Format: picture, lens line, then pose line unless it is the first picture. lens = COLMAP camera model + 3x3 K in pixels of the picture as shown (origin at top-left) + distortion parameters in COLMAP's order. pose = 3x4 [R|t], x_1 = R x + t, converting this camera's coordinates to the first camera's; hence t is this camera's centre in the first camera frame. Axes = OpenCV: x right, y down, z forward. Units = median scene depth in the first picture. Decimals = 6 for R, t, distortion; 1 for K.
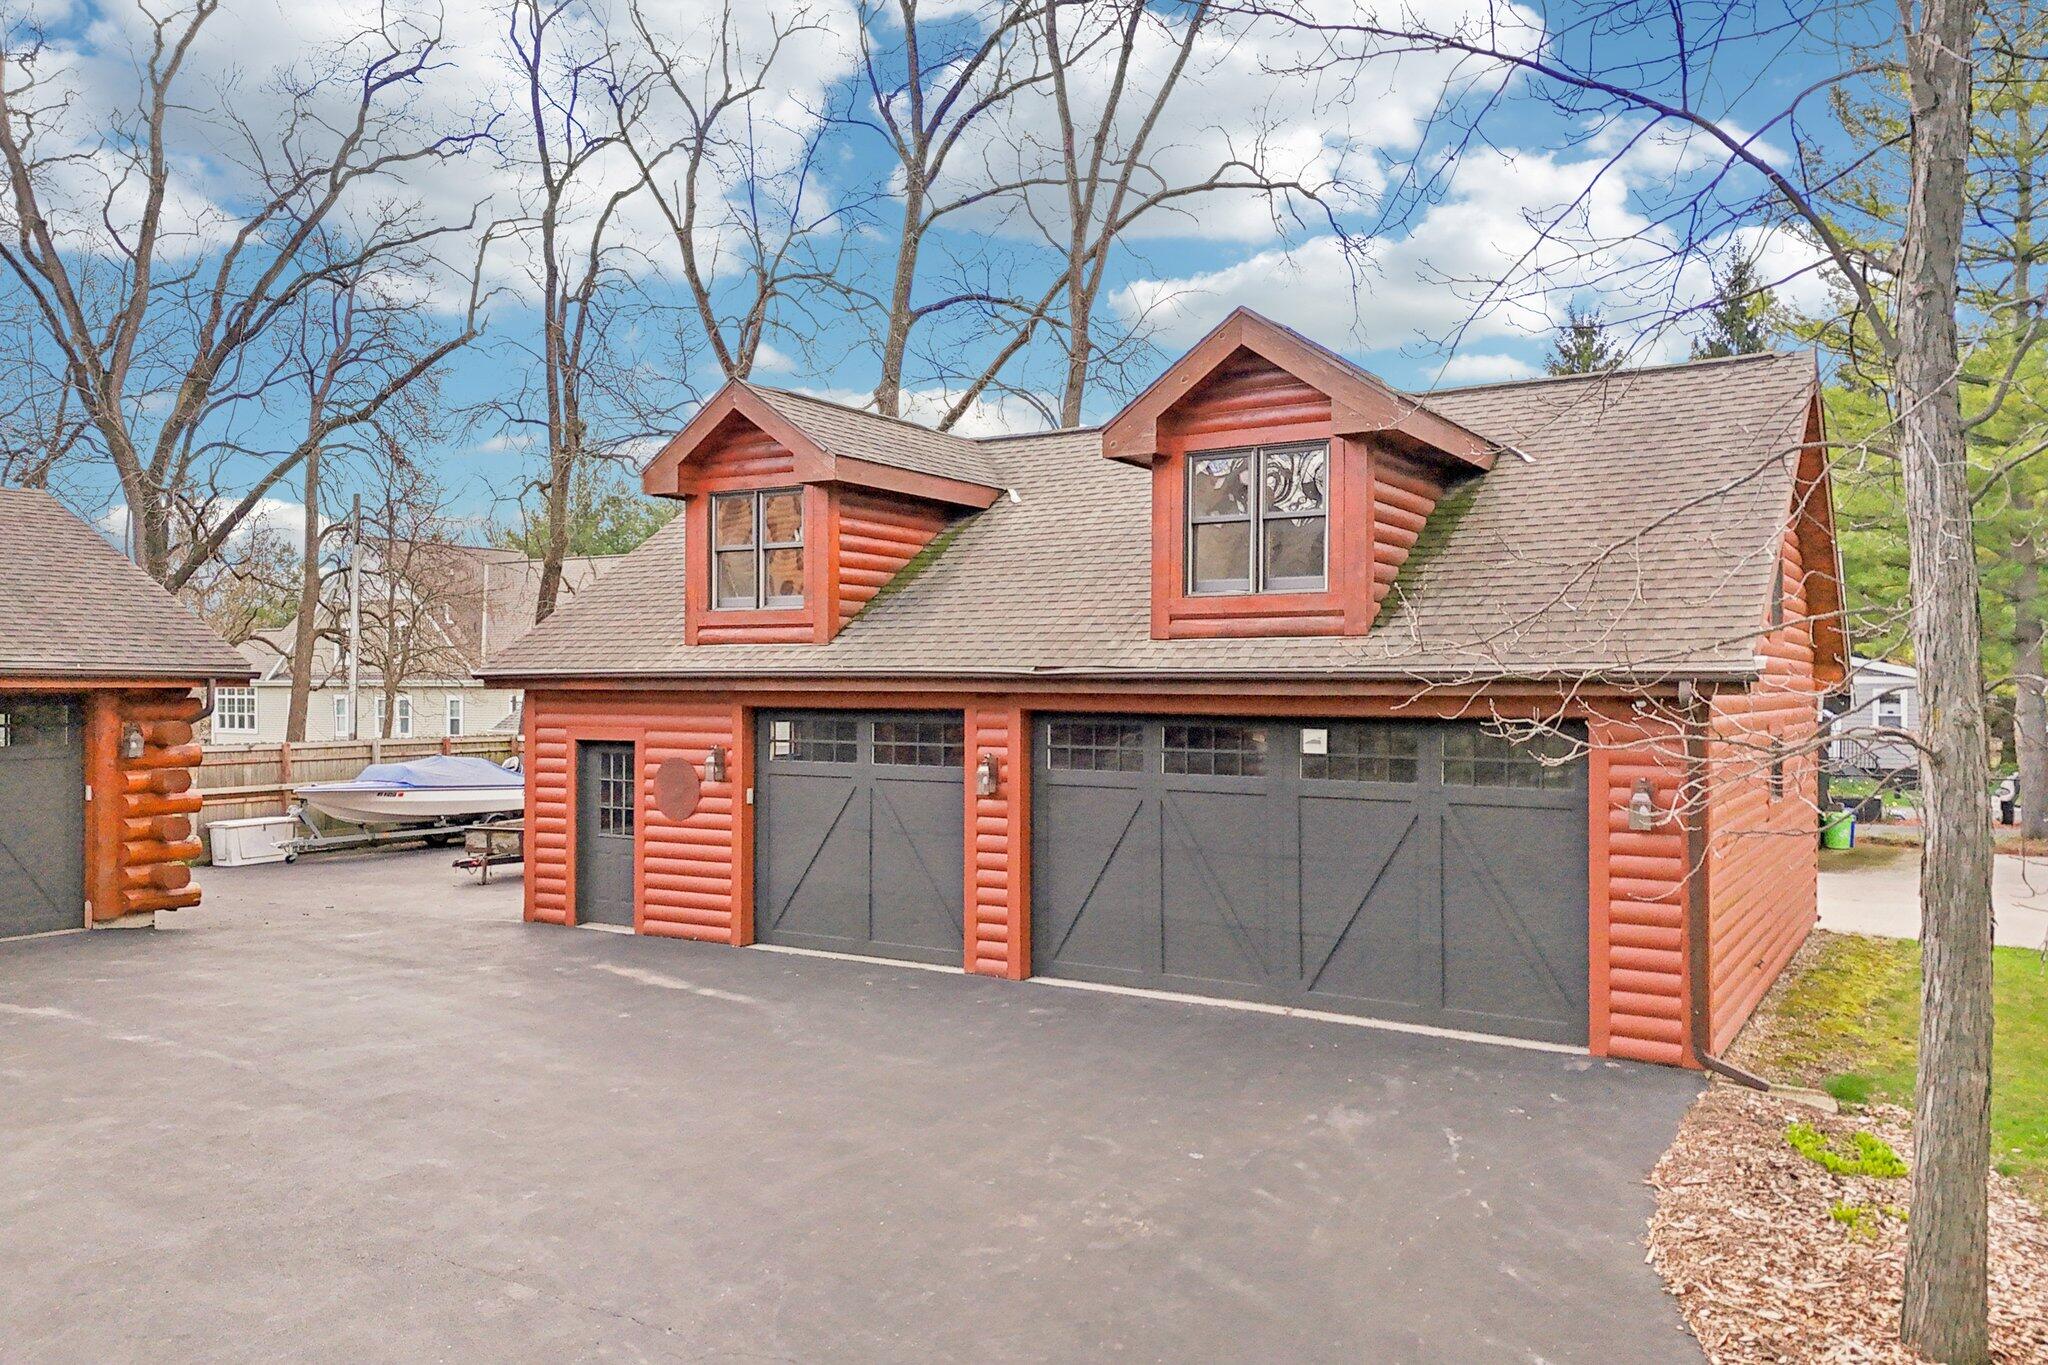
lens RADIAL K [[1457.4, 0, 1024.0], [0, 1457.4, 682.5], [0, 0, 1]] dist [0.068969, -0.058684]
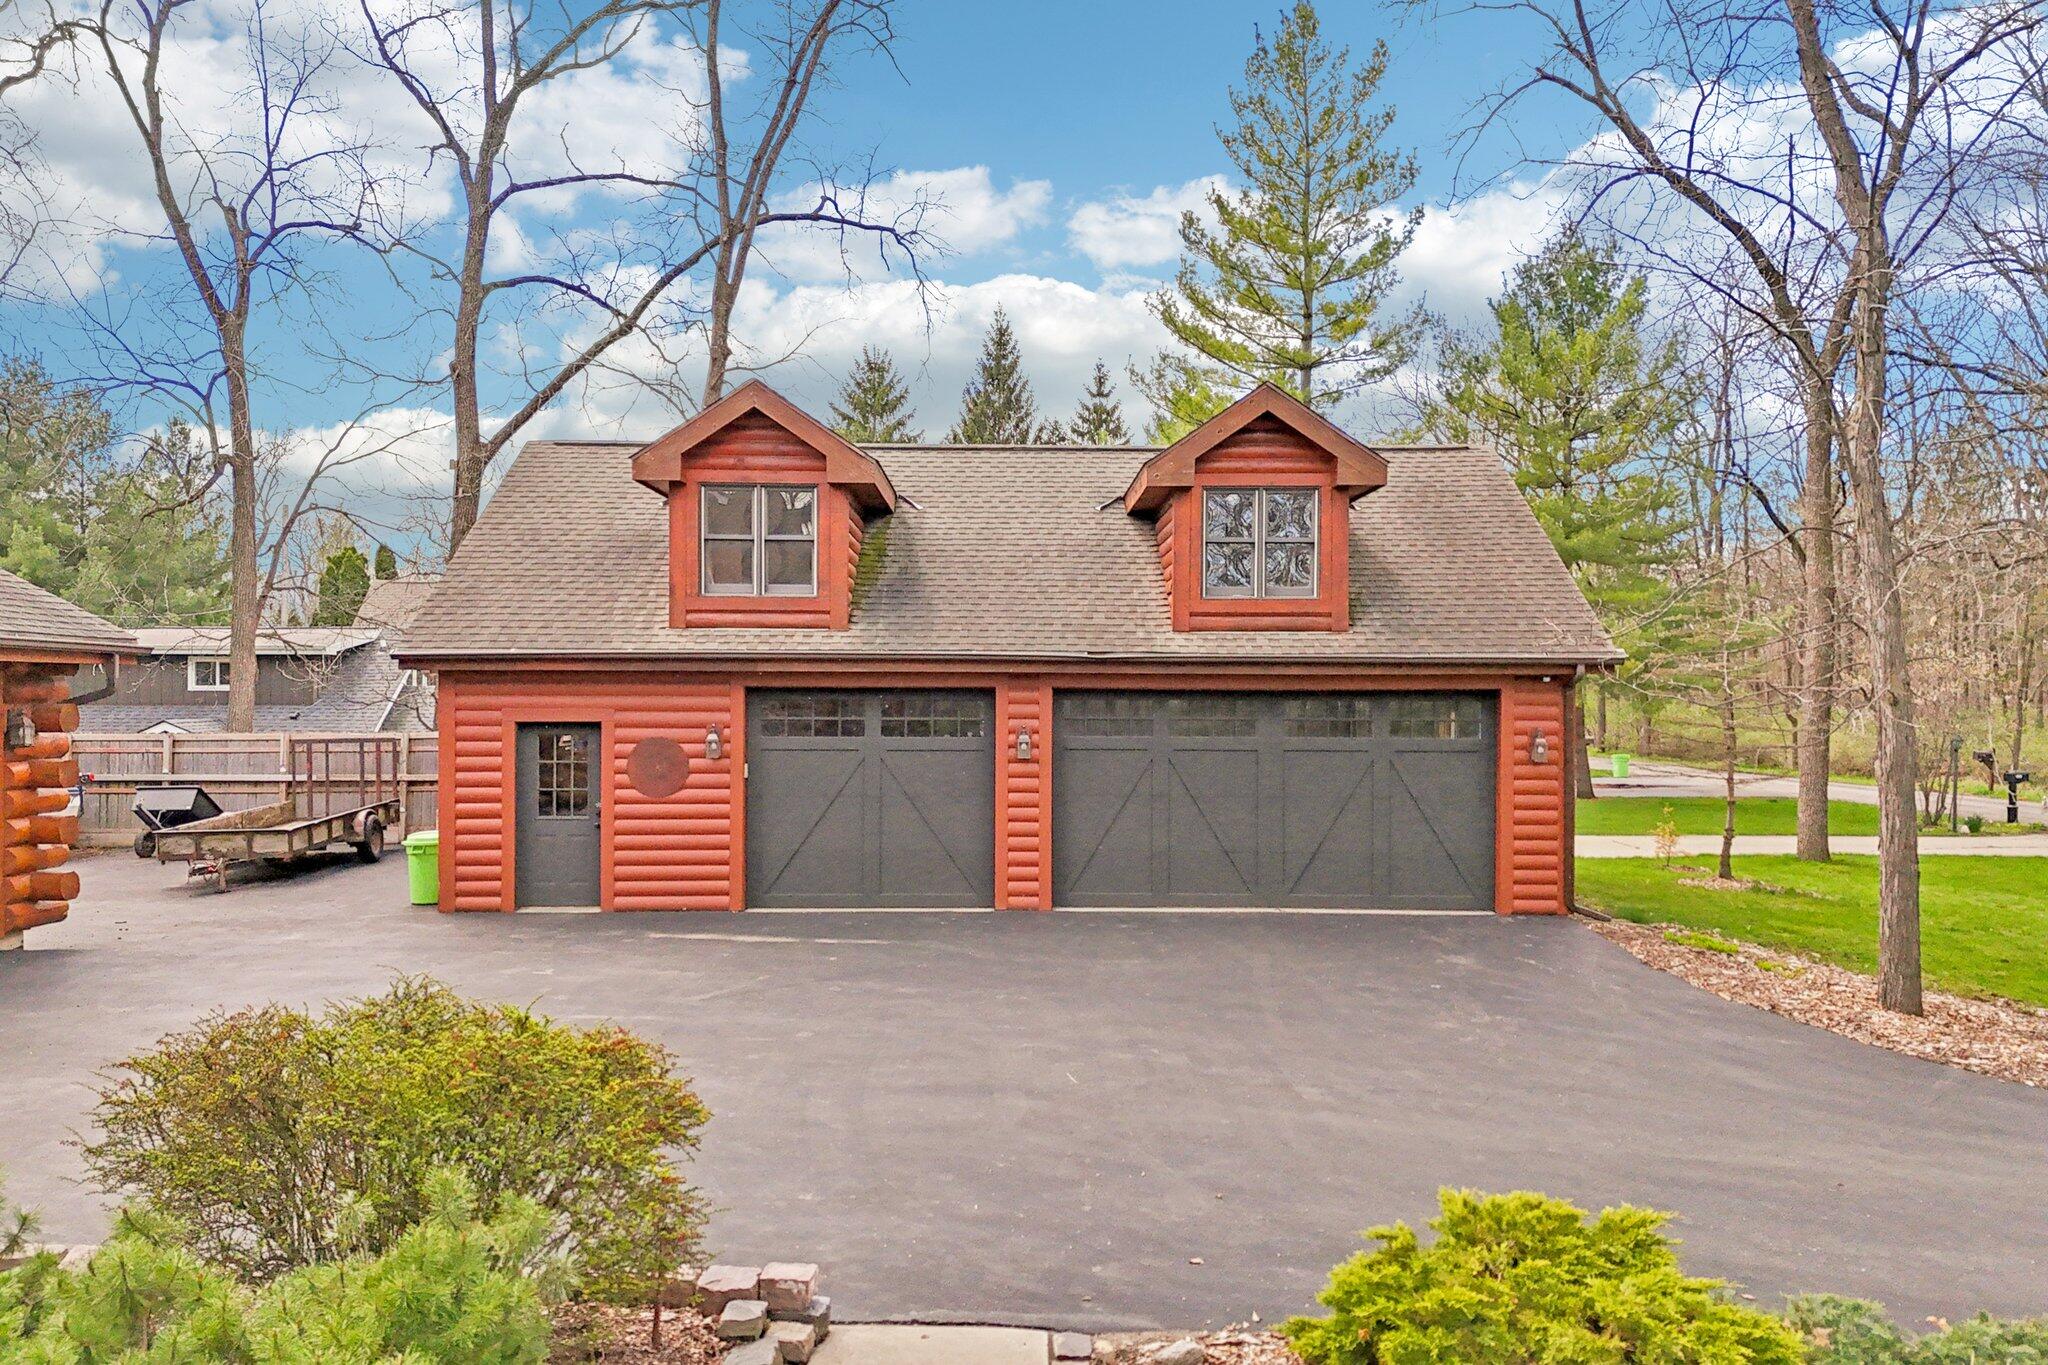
lens RADIAL K [[1448.3, 0, 1024.5], [0, 1448.3, 698.2], [0, 0, 1]] dist [0.063779, -0.053503]
pose [[0.853996, -0.002263, 0.520275, -0.564420], [-0.002647, 0.999959, 0.008695, 0.015018], [-0.520273, -0.008802, 0.853955, -0.009085]]
